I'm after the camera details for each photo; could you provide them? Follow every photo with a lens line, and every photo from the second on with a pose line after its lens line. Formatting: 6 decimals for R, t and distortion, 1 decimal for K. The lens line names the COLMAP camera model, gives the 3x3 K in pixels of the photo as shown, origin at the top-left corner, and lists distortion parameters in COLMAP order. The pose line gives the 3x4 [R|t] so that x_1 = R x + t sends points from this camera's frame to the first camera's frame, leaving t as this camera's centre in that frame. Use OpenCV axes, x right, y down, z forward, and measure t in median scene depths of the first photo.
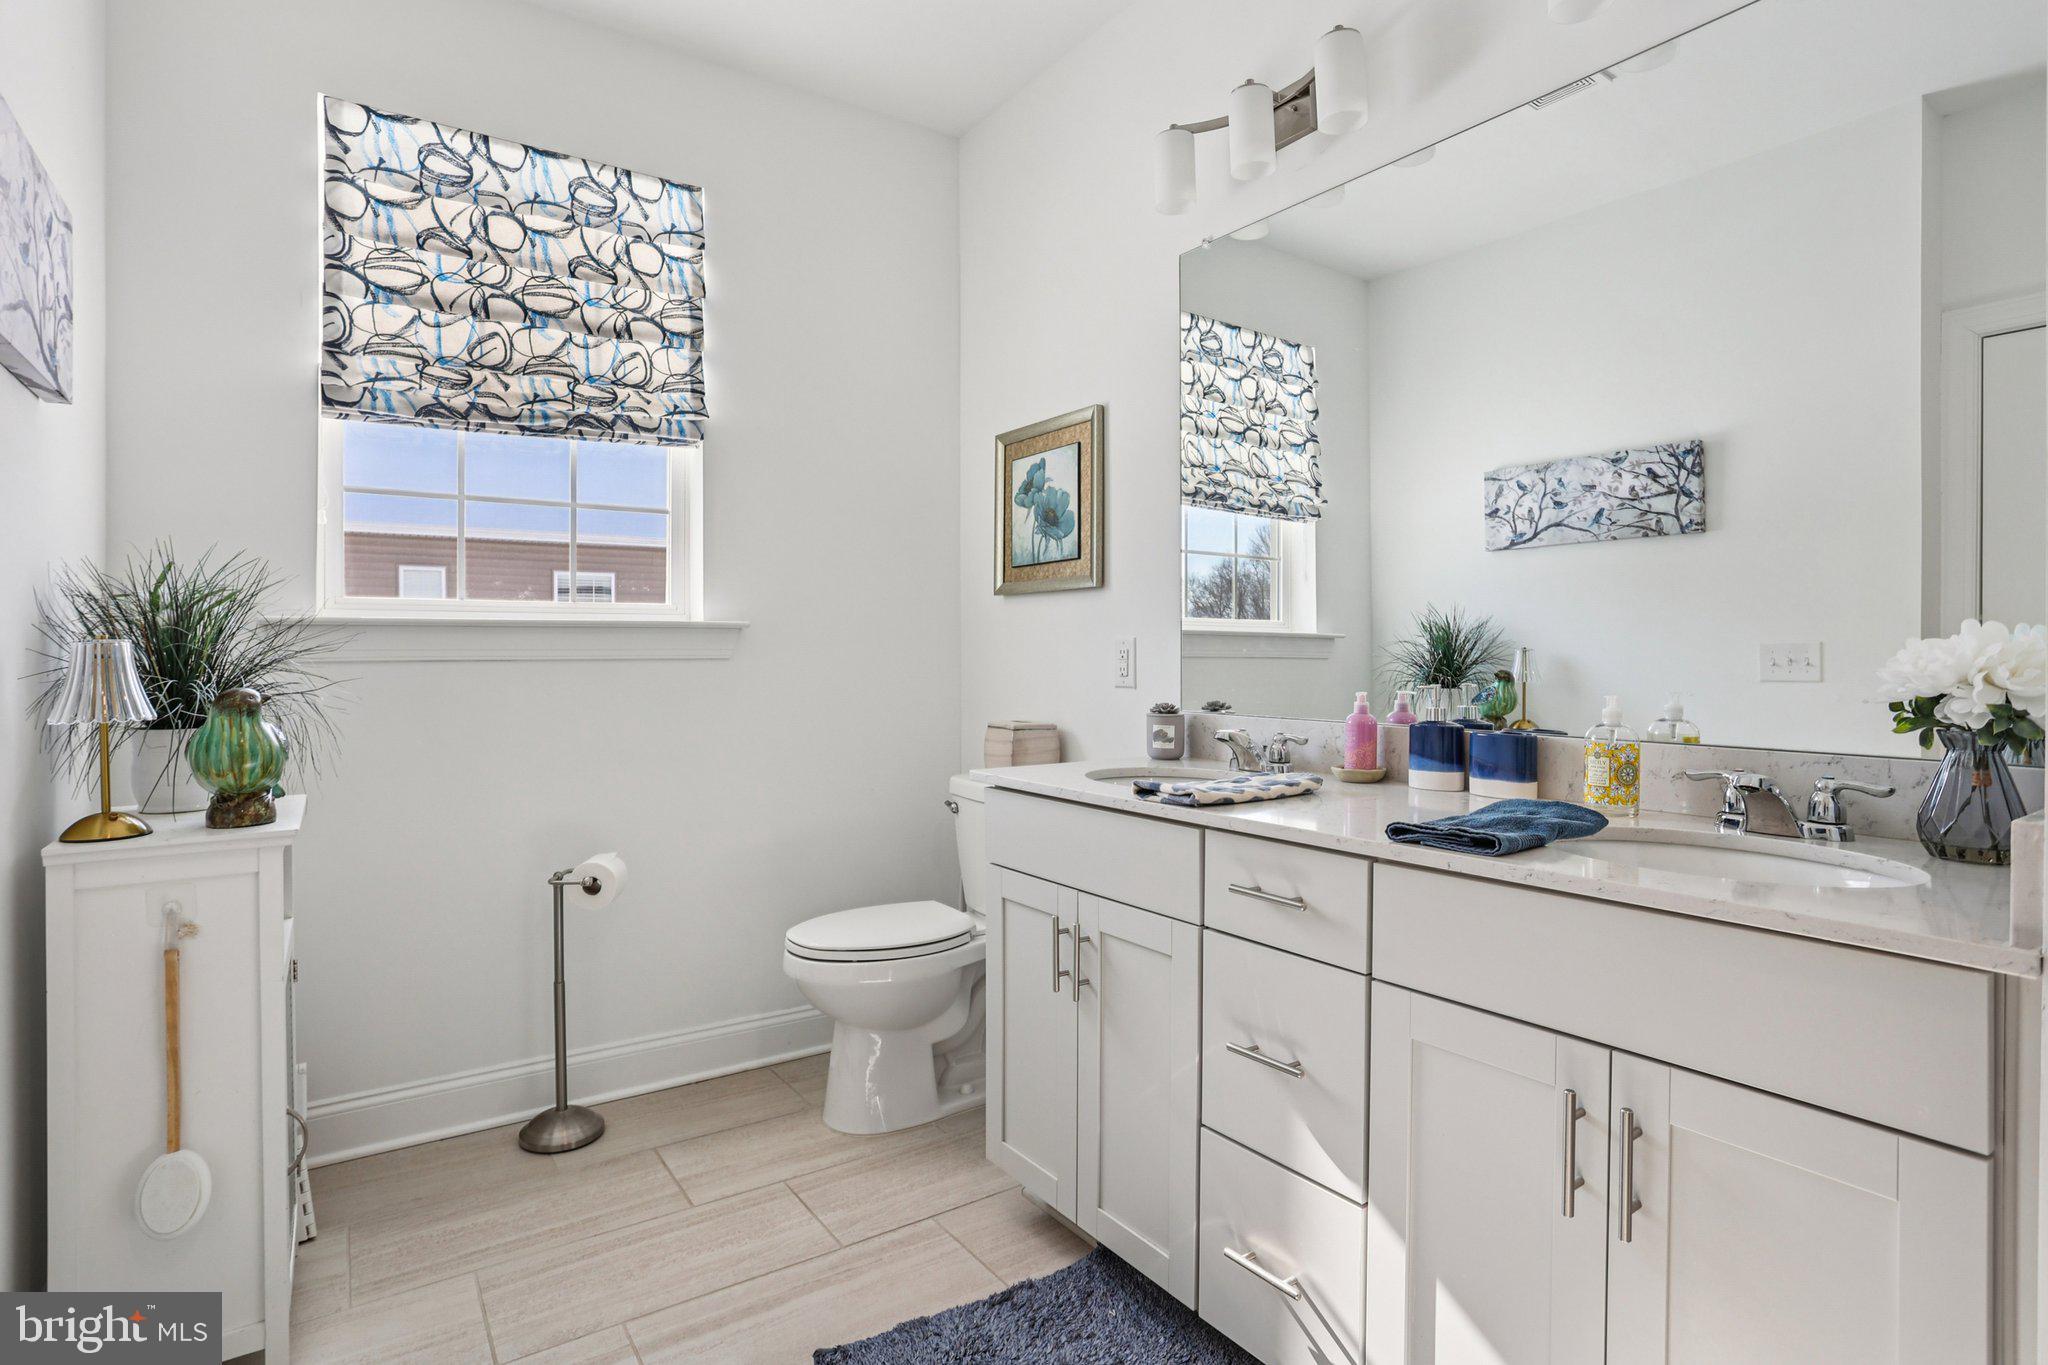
lens RADIAL K [[1023.0, 0, 1001.9], [0, 1023.0, 657.6], [0, 0, 1]] dist [-0.079216, 0.038260]
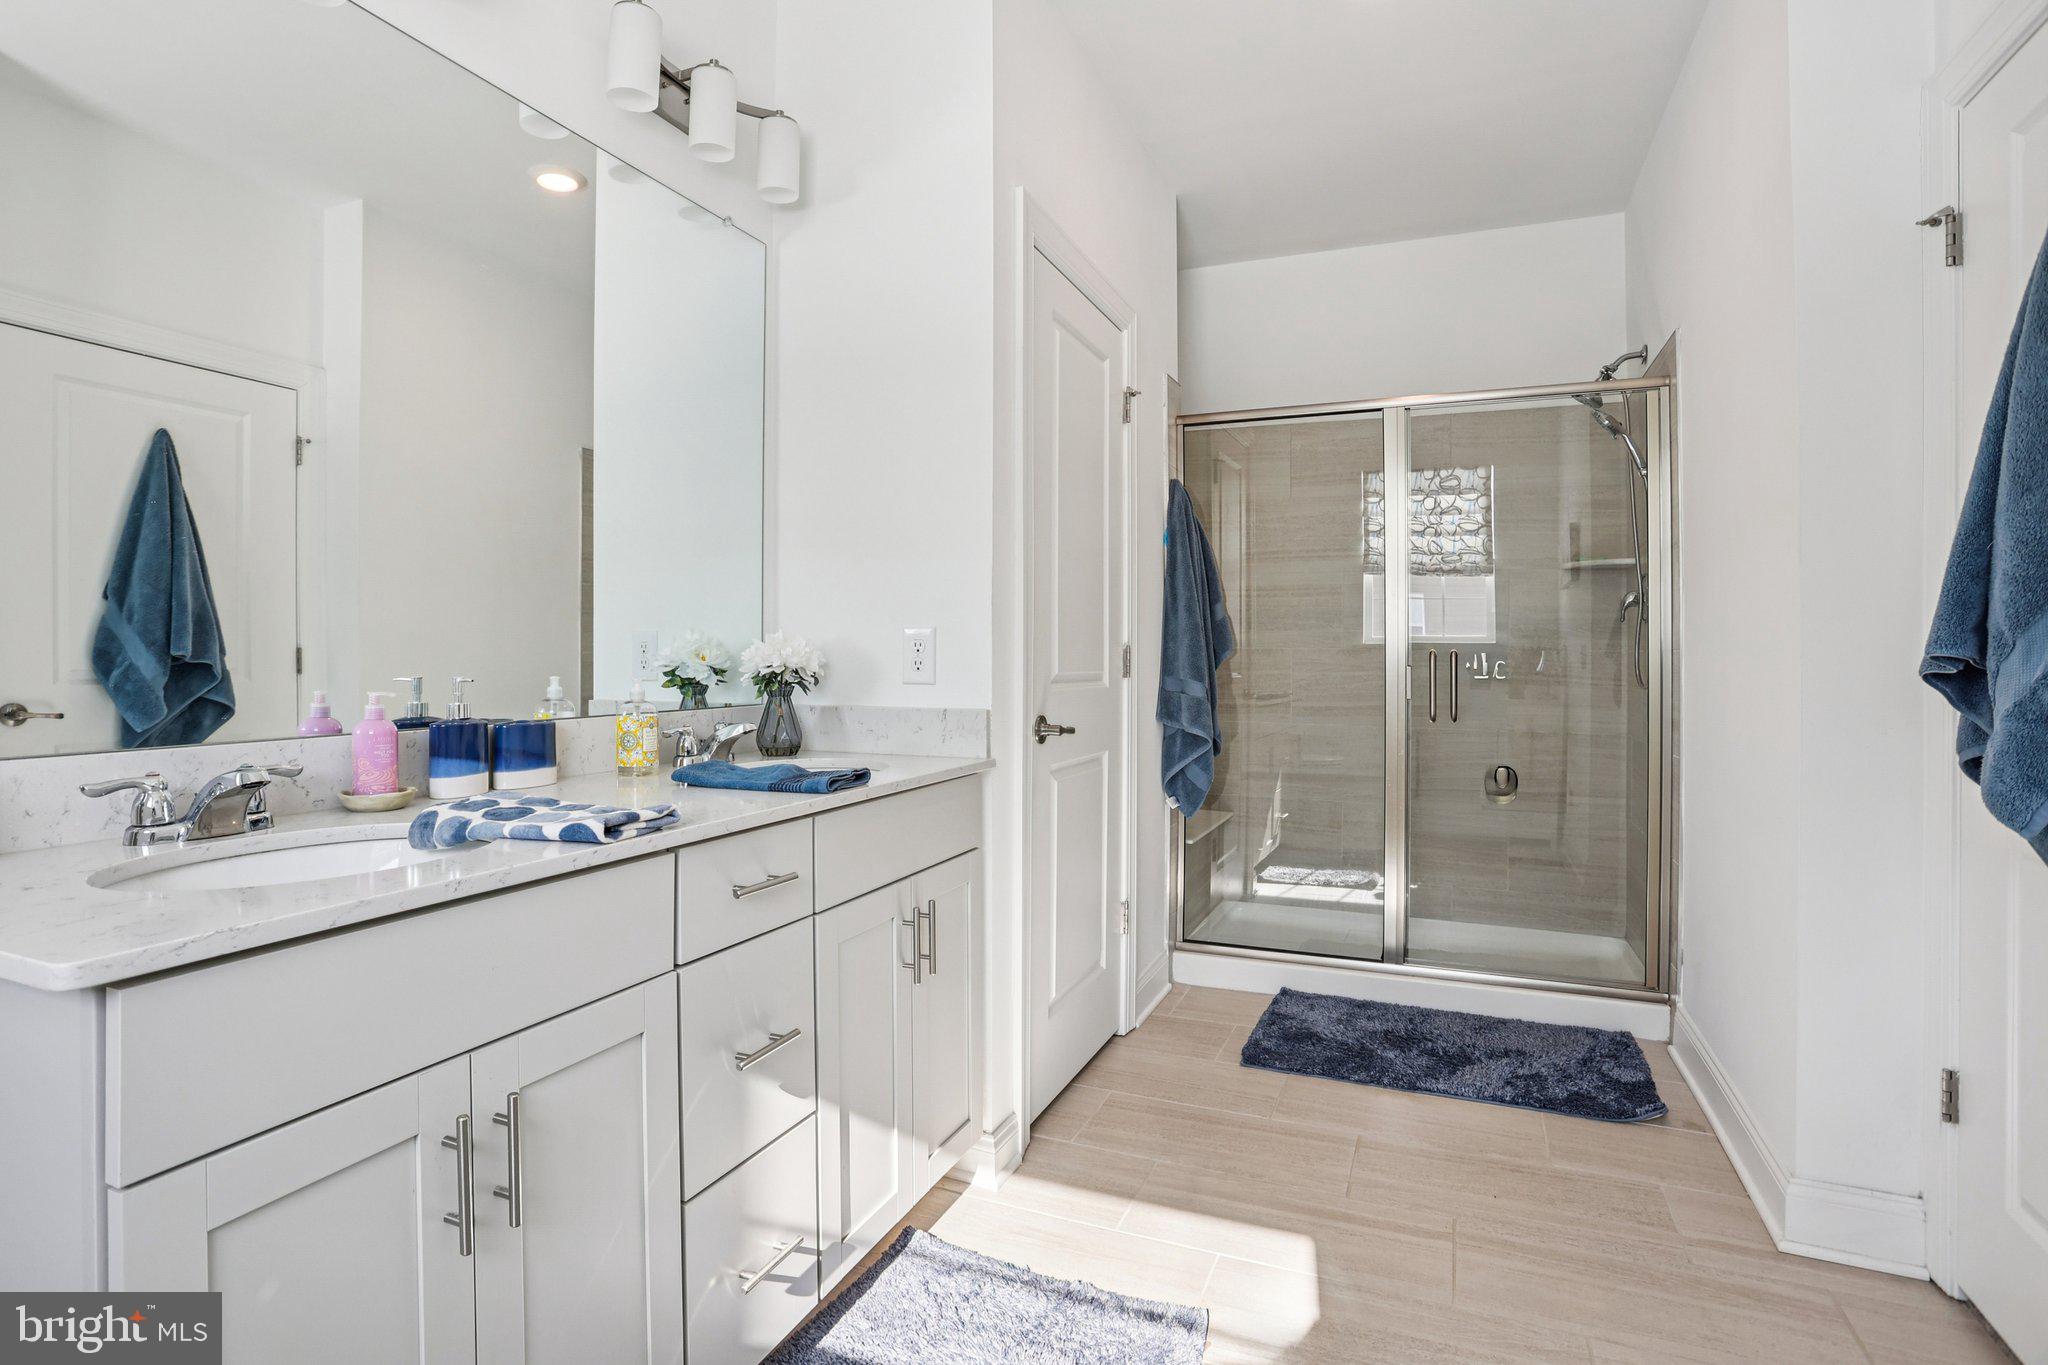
lens RADIAL K [[1023.0, 0, 1001.9], [0, 1023.0, 657.6], [0, 0, 1]] dist [-0.079216, 0.038260]
pose [[-0.536828, -0.000107, 0.843692, -0.599730], [-0.002027, 0.999997, -0.001162, 0.010690], [-0.843690, -0.002334, -0.536826, 1.140956]]
